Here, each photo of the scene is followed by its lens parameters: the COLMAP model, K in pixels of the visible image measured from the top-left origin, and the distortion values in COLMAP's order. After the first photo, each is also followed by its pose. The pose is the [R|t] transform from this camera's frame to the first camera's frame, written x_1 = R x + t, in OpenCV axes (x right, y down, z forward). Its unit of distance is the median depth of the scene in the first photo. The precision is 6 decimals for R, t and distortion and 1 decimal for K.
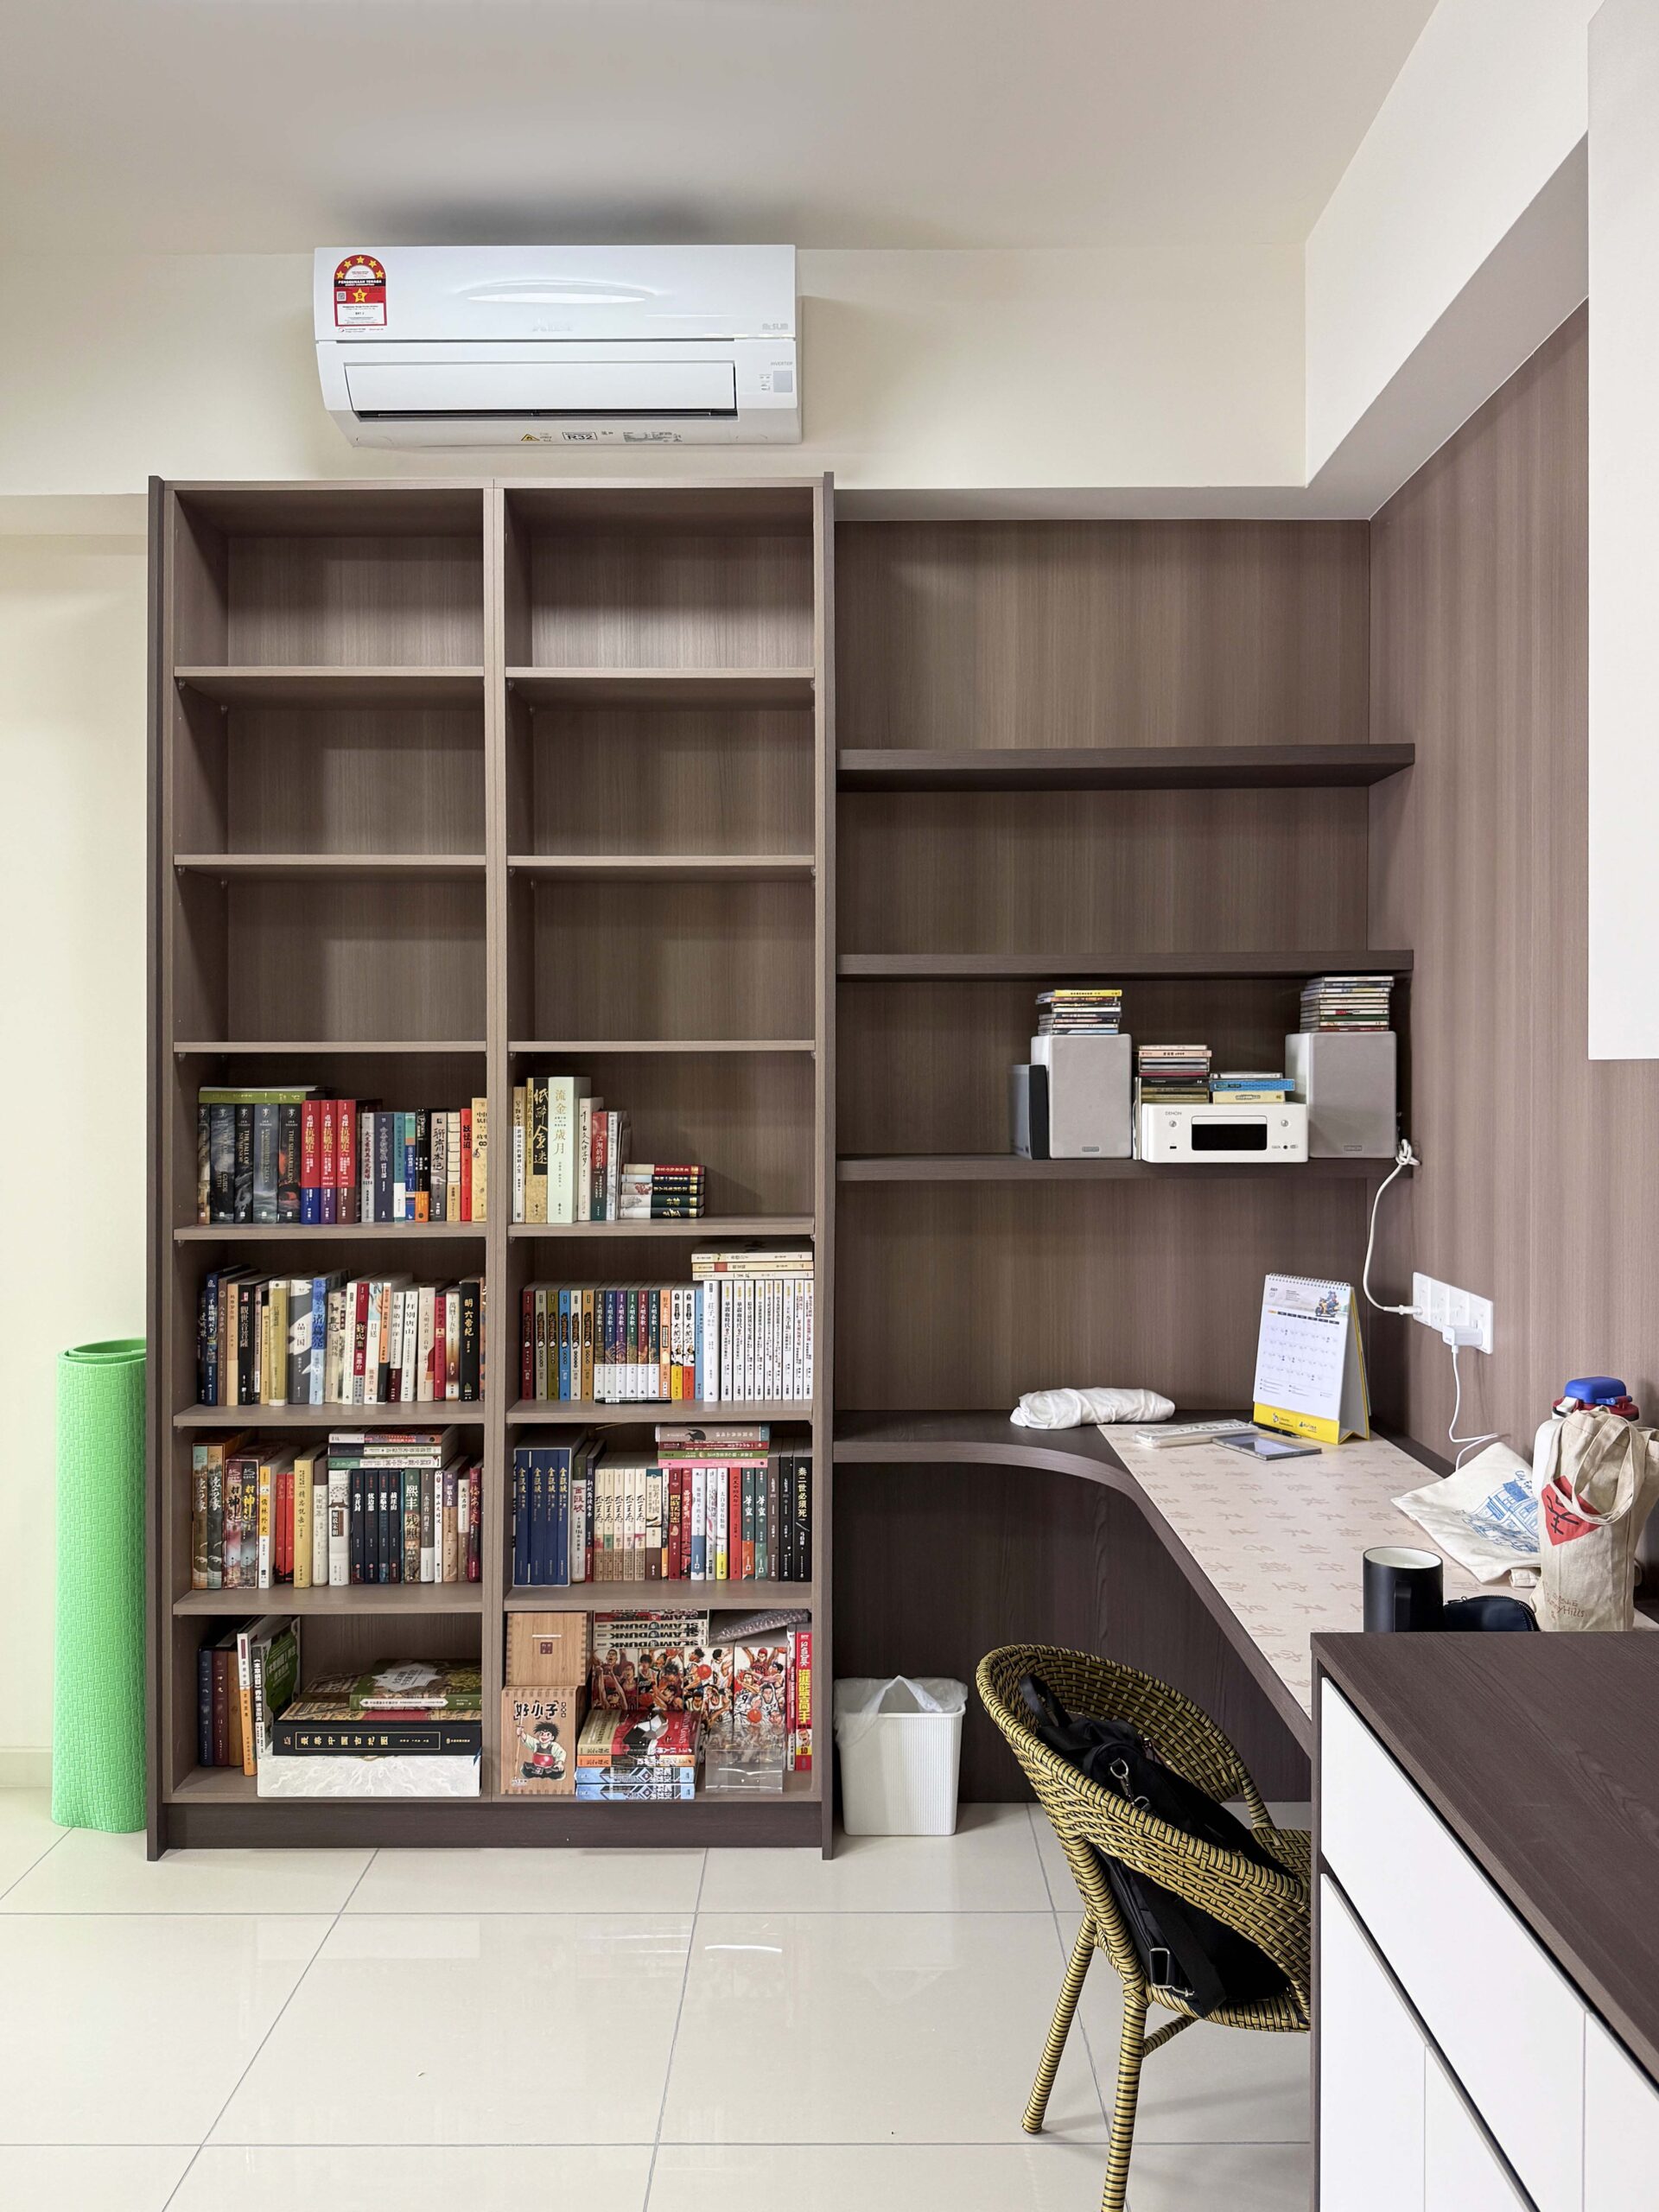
lens RADIAL K [[1600.9, 0, 874.1], [0, 1600.9, 1061.6], [0, 0, 1]] dist [0.151974, -0.285618]
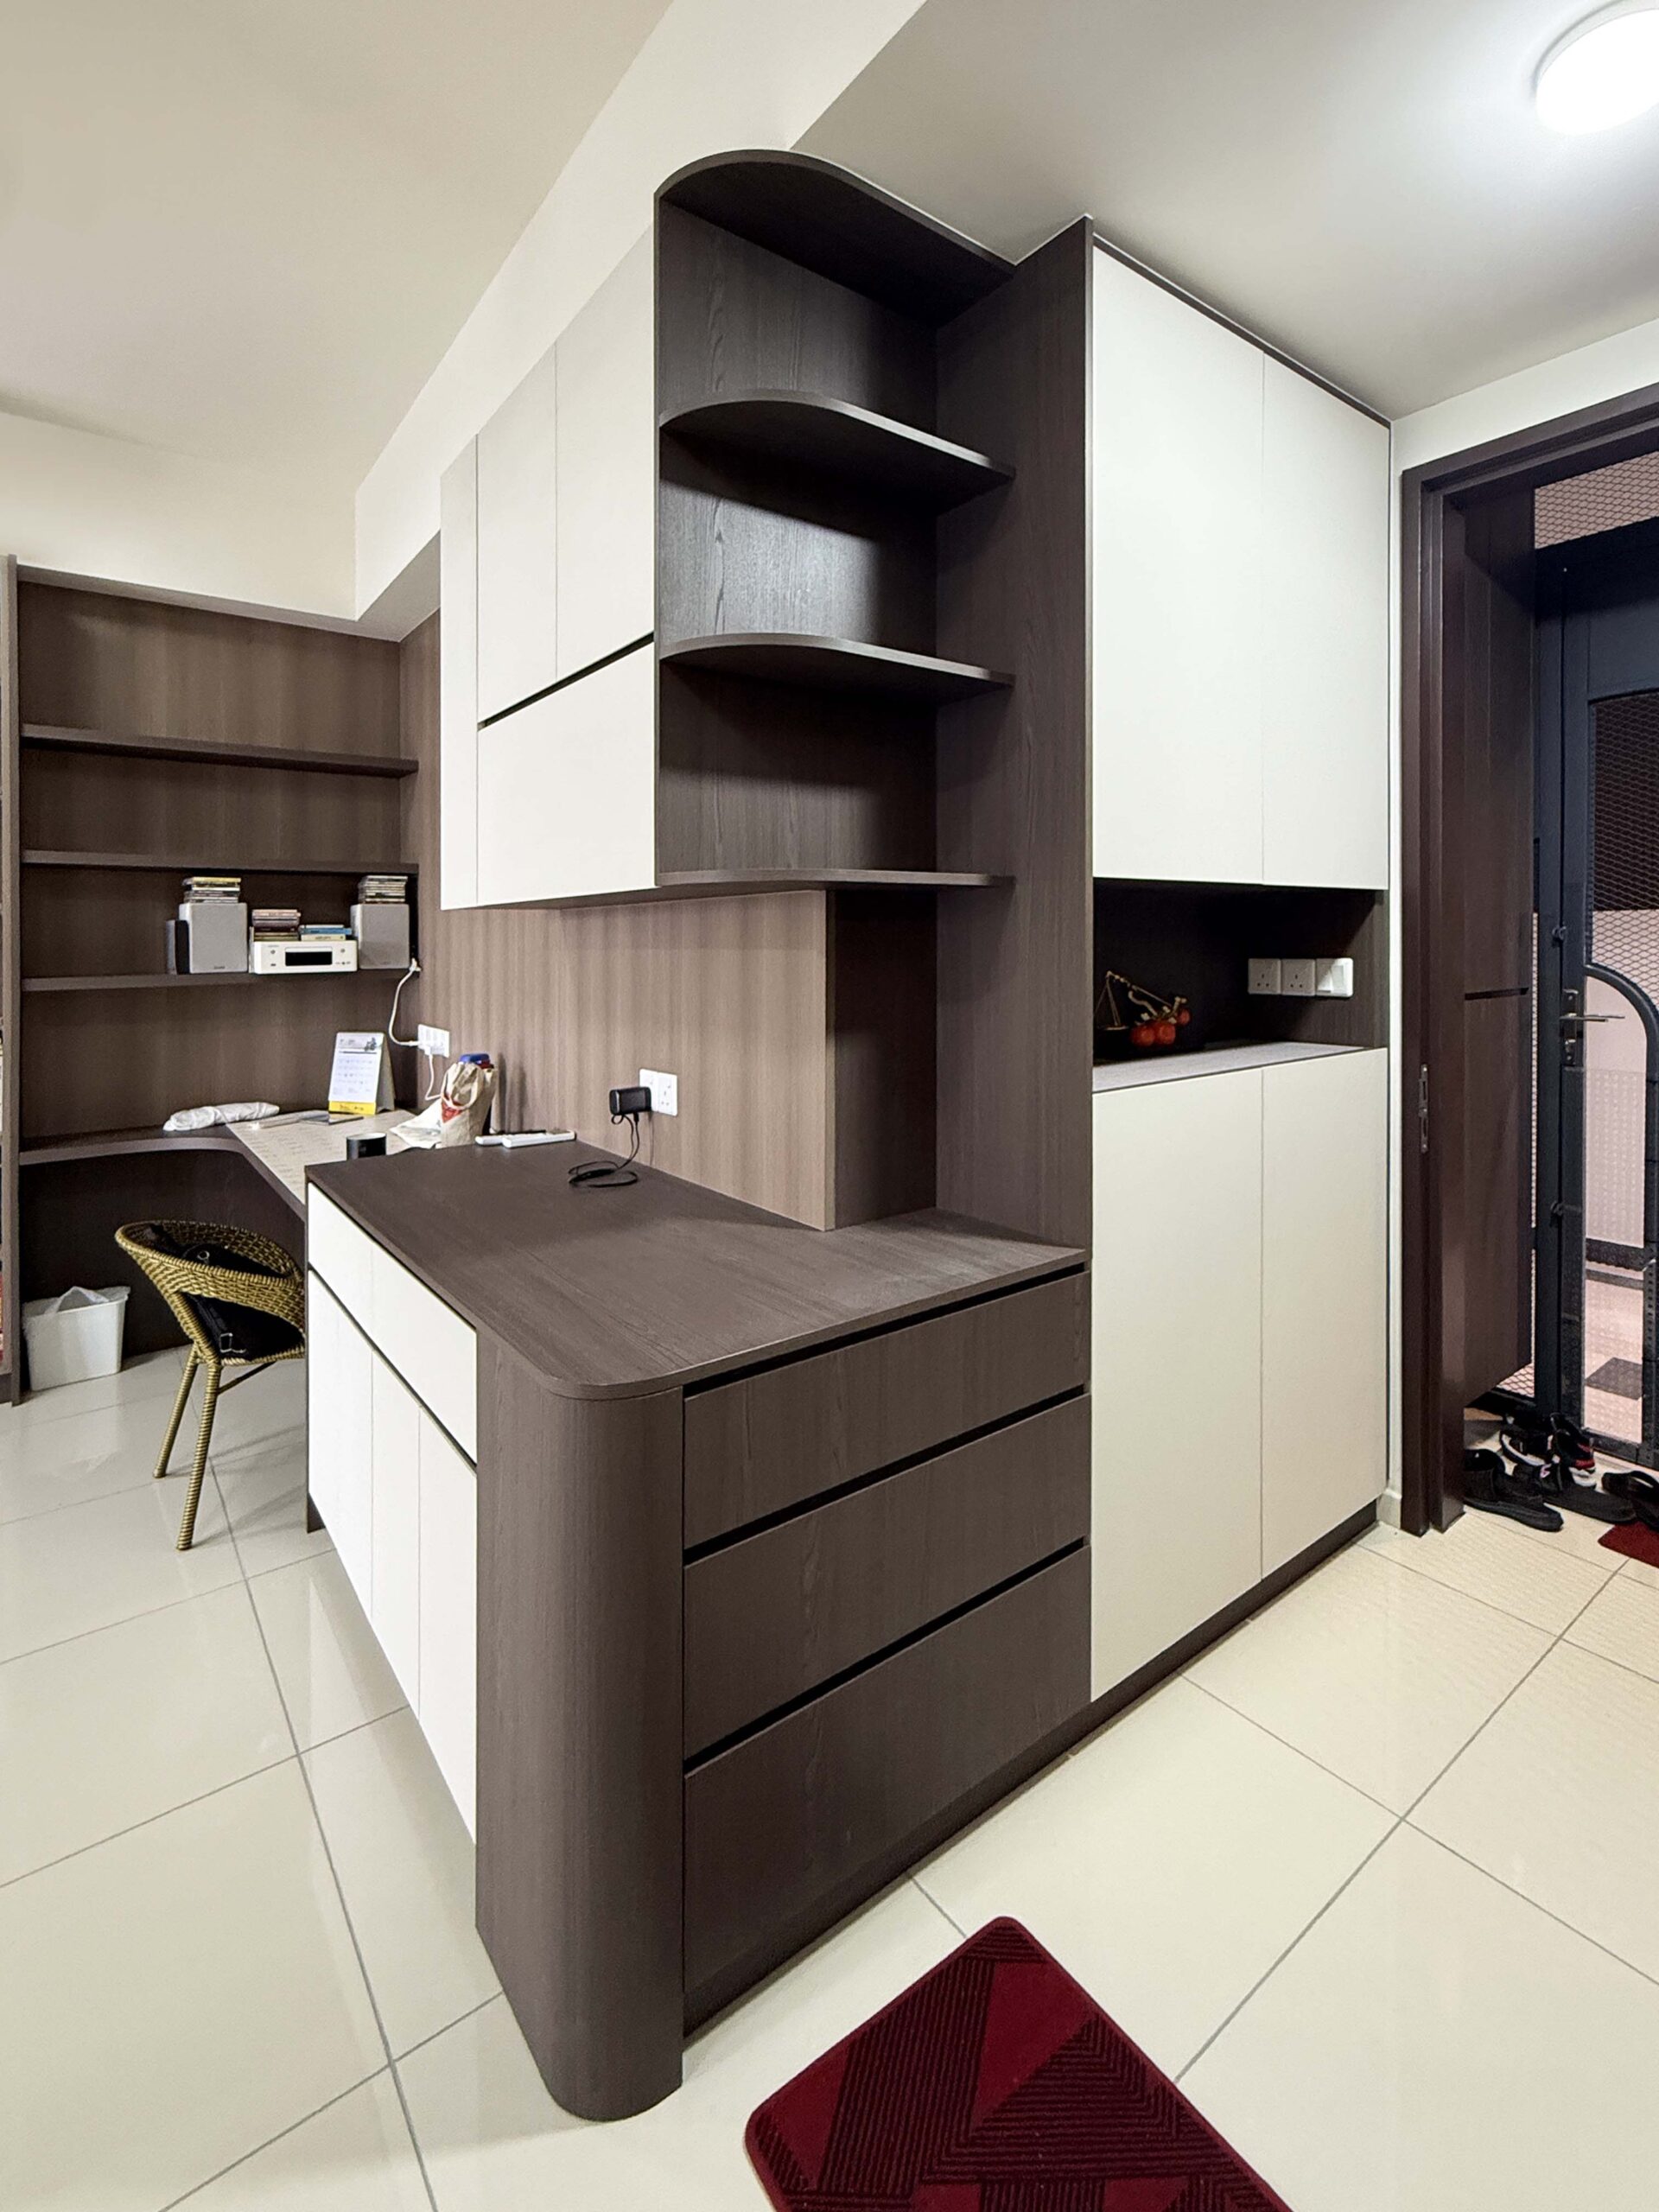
lens RADIAL K [[951.6, 0, 928.5], [0, 951.6, 934.2], [0, 0, 1]] dist [-0.000640, -0.000499]
pose [[0.749869, -0.003948, 0.661574, 0.027134], [0.006094, 0.999981, -0.000940, 0.022723], [-0.661558, 0.004737, 0.749879, -0.294017]]
